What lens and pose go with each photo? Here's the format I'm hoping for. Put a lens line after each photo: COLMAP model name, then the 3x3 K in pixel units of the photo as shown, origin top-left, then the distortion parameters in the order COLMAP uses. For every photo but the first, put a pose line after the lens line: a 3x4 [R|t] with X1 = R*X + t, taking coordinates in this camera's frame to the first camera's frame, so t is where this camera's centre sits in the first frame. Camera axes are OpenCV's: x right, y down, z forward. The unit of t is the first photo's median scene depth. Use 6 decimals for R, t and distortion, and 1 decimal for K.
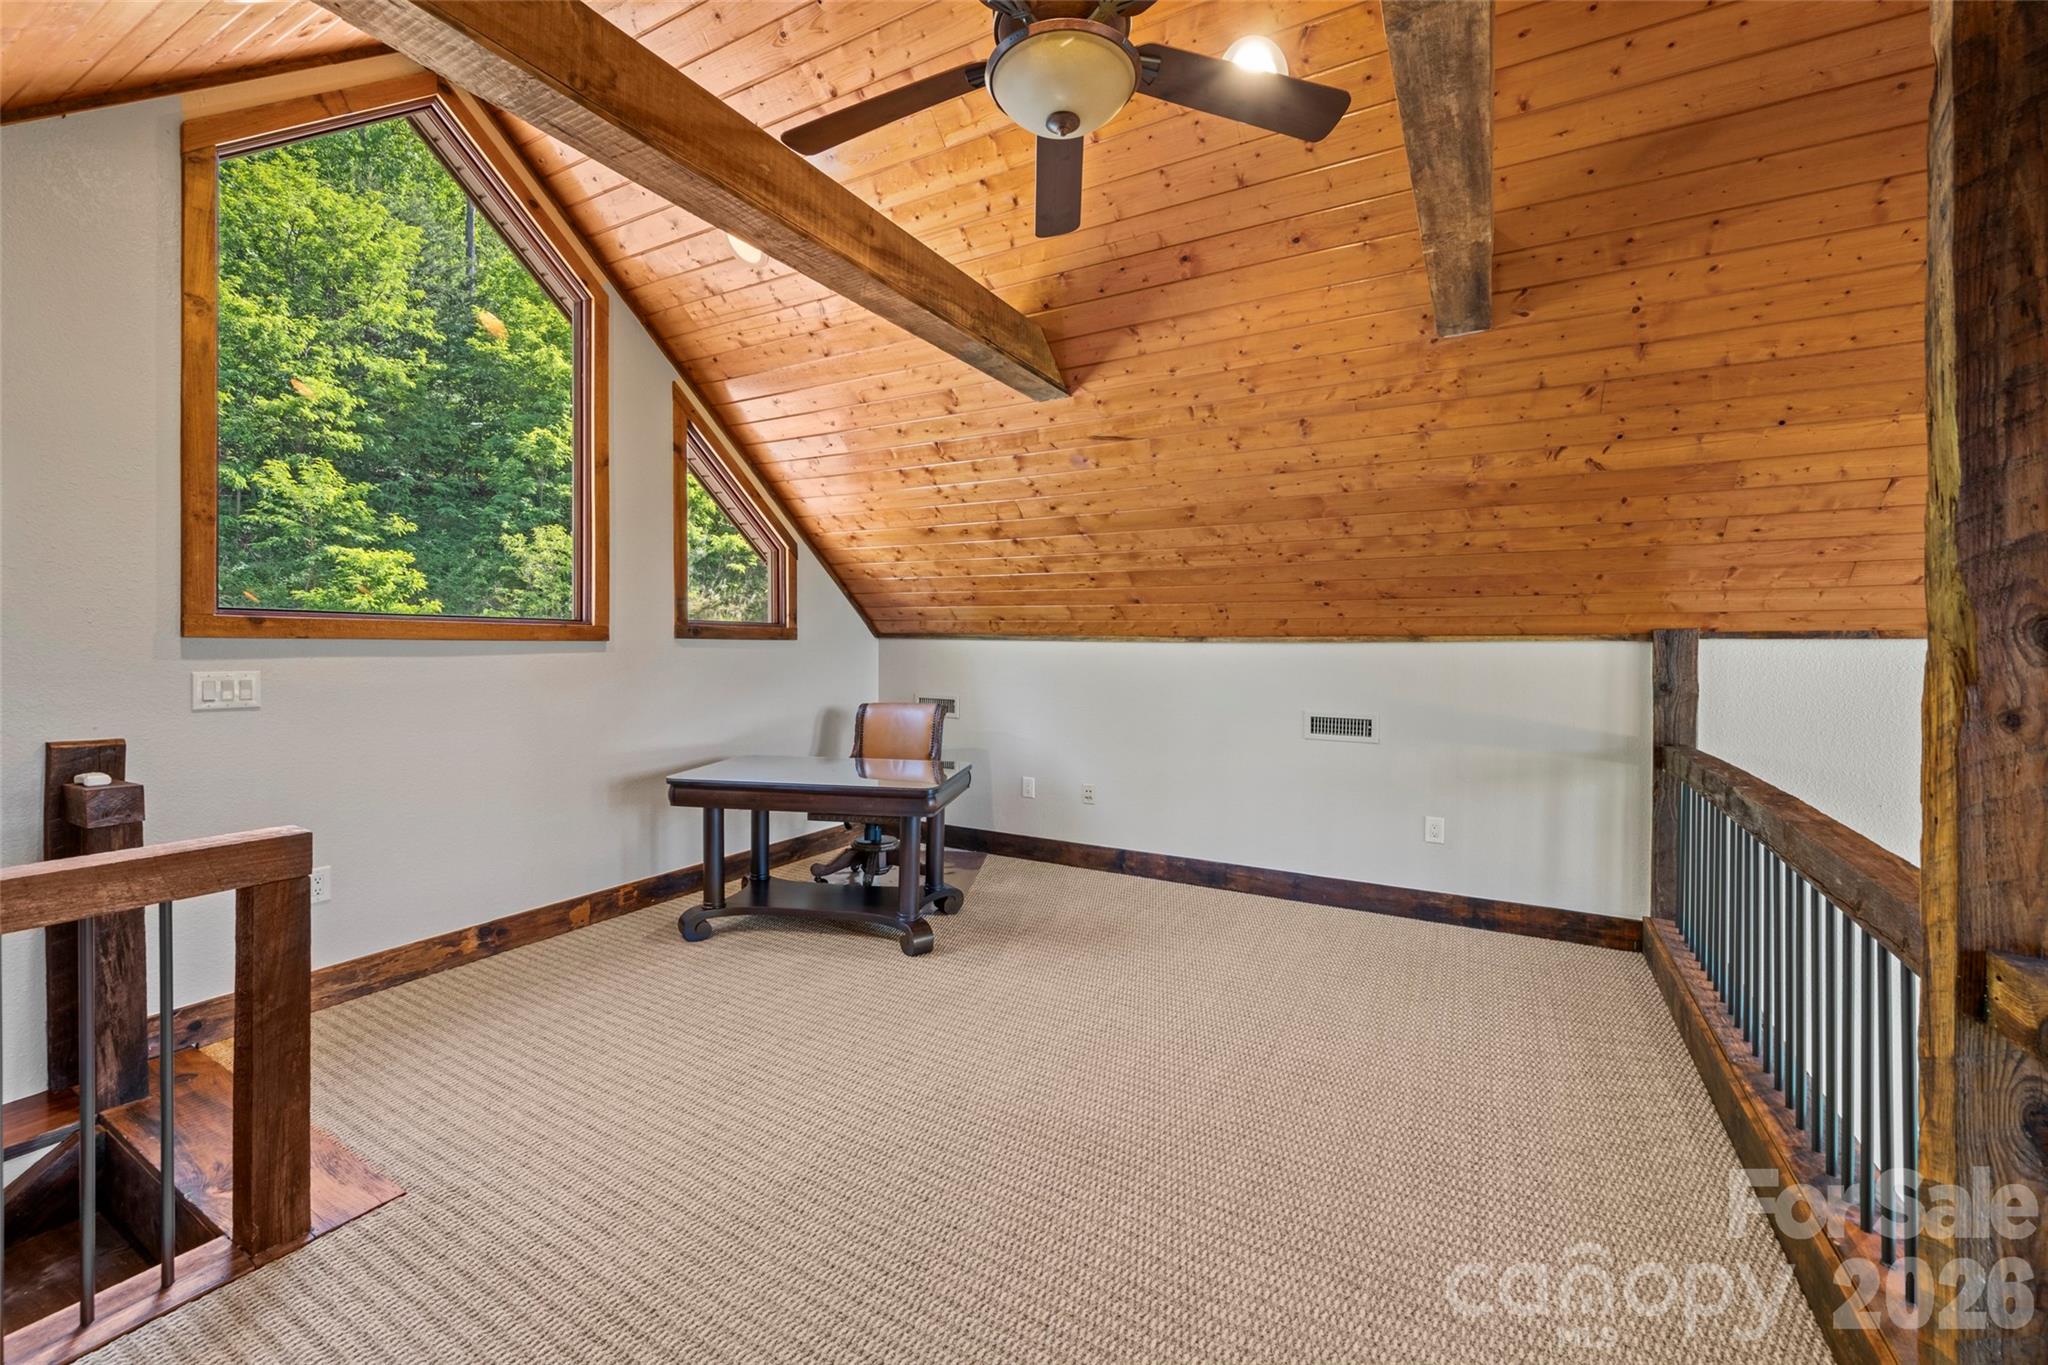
lens RADIAL K [[826.7, 0, 1021.7], [0, 826.7, 664.1], [0, 0, 1]] dist [0.000360, 0.000201]
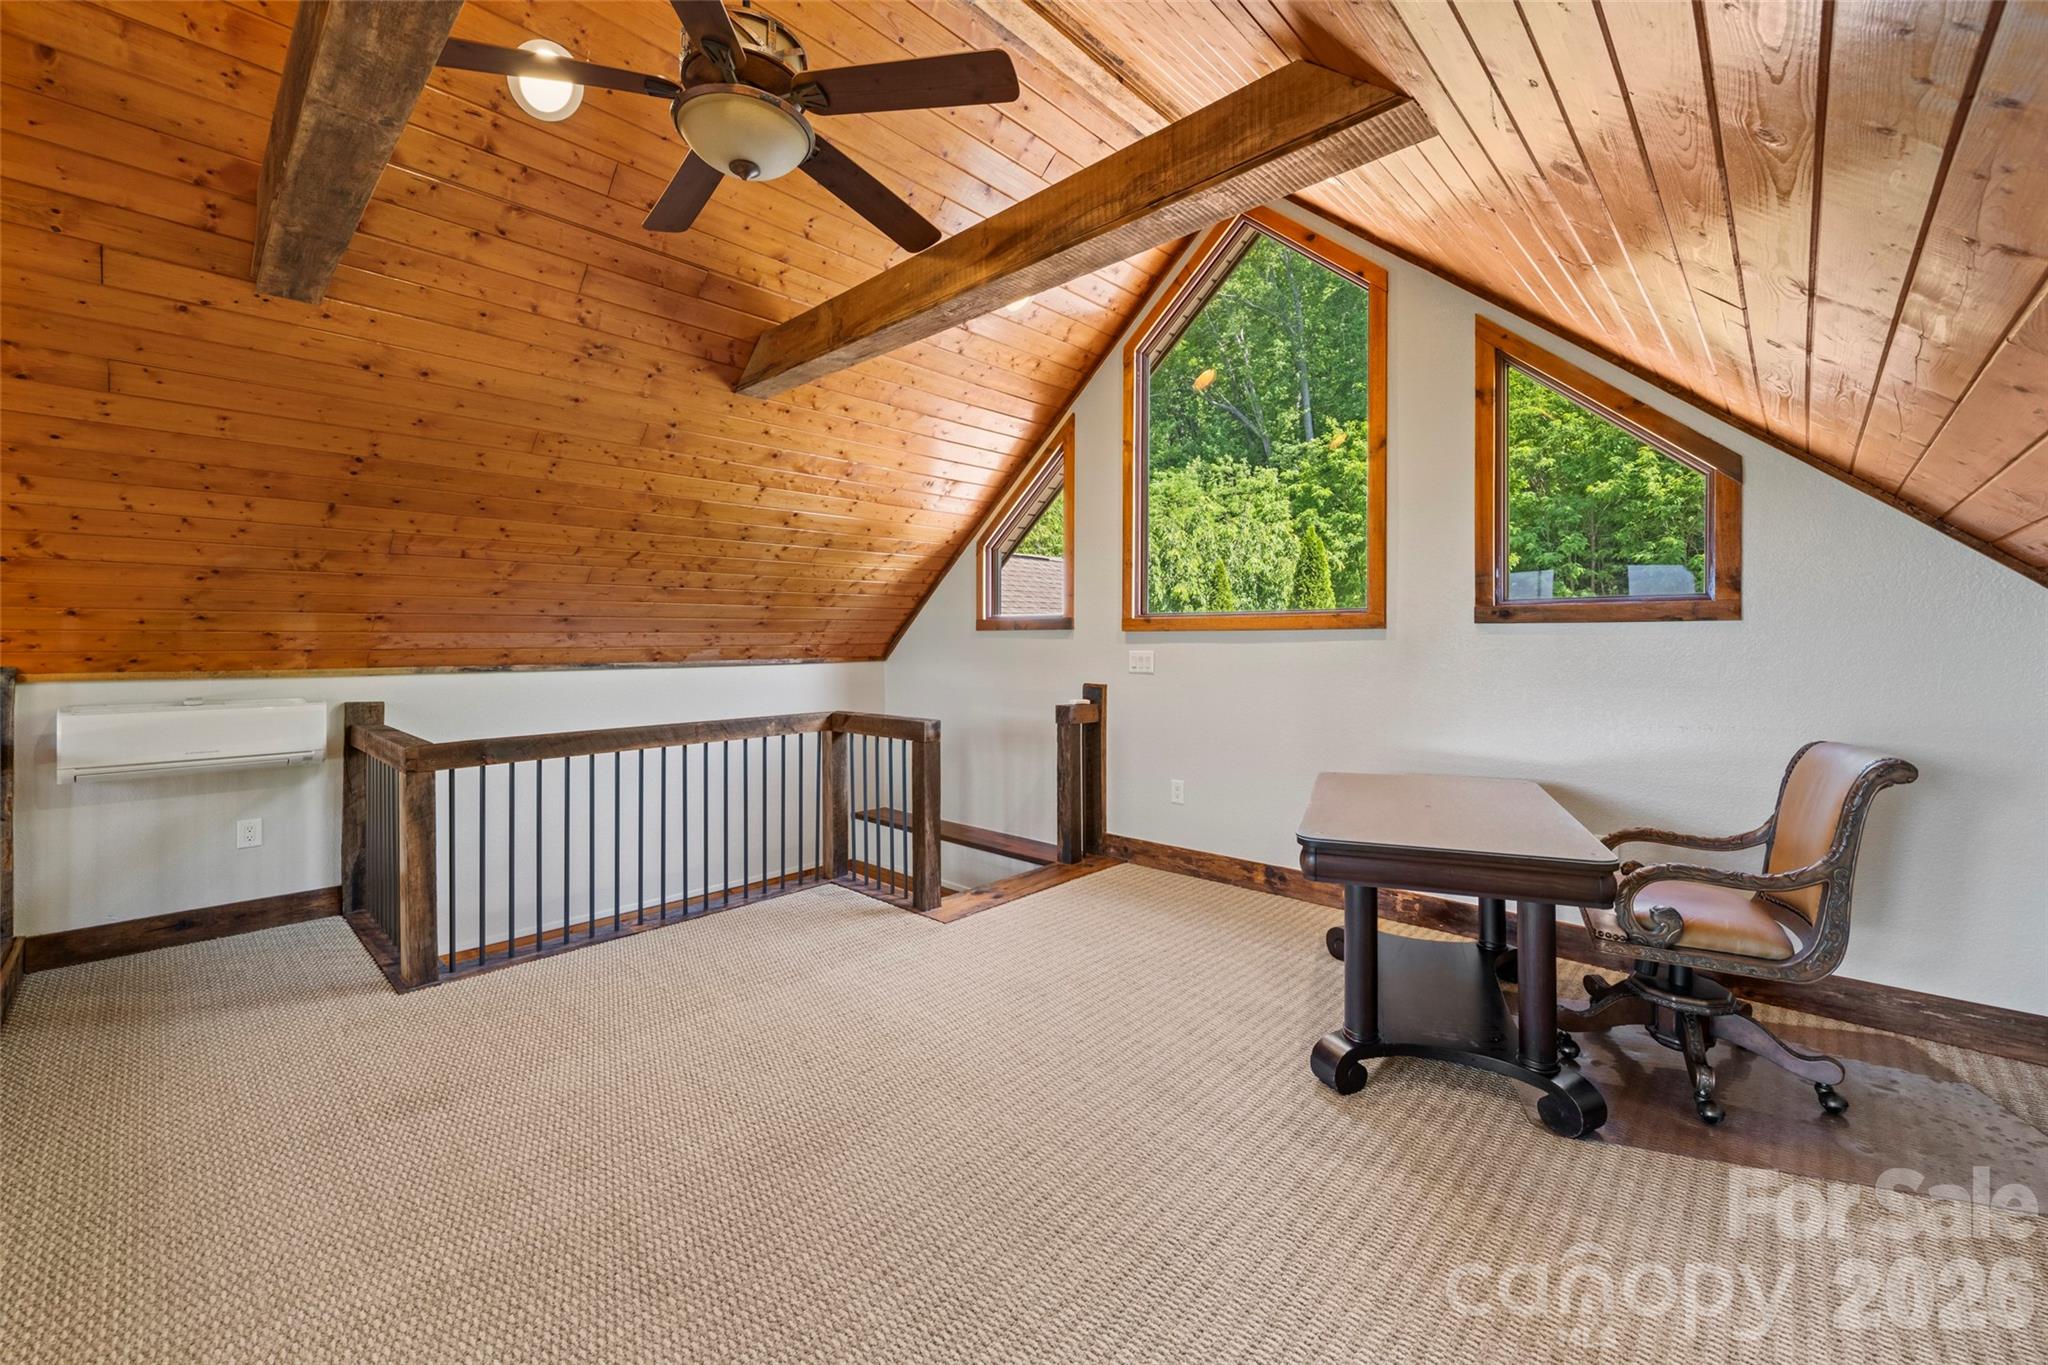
lens RADIAL K [[826.7, 0, 1029.4], [0, 826.7, 638.4], [0, 0, 1]] dist [0.000360, 0.000201]
pose [[-0.238782, -0.006738, -0.971050, 0.617986], [-0.021471, 0.999768, -0.001658, -0.007192], [0.970836, 0.020454, -0.238871, 0.958443]]
